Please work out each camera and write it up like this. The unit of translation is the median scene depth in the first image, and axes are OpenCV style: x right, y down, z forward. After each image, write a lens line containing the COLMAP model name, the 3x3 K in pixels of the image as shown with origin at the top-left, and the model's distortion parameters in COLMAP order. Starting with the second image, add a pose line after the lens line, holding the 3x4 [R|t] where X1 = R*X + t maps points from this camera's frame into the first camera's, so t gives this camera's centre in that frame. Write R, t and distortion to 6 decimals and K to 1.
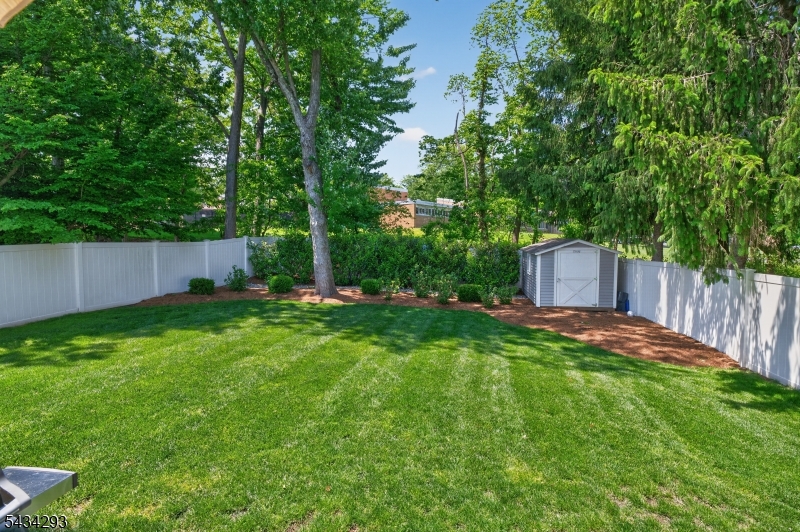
lens RADIAL K [[398.5, 0, 400.2], [0, 398.5, 259.9], [0, 0, 1]] dist [0.011342, 0.000901]
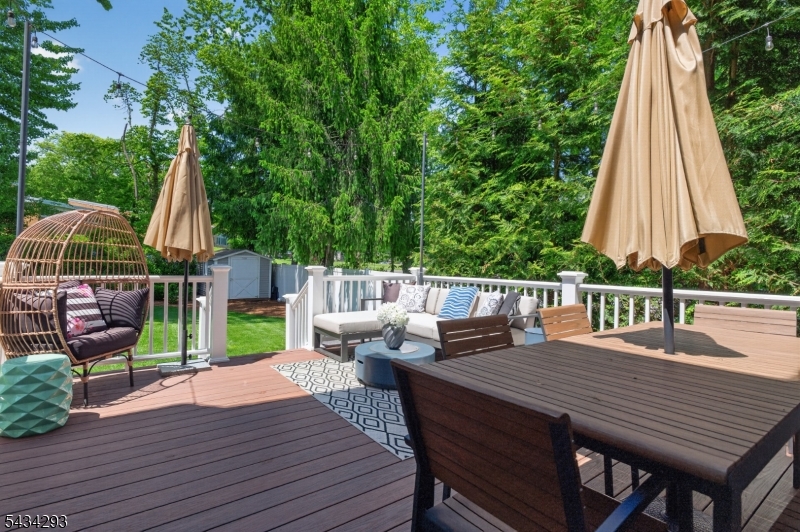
lens RADIAL K [[398.5, 0, 402.2], [0, 398.5, 258.6], [0, 0, 1]] dist [0.011342, 0.000901]
pose [[0.680948, 0.019643, 0.732068, -0.136080], [0.007785, 0.999390, -0.034058, 0.020301], [-0.732291, 0.028891, 0.680379, -0.234233]]
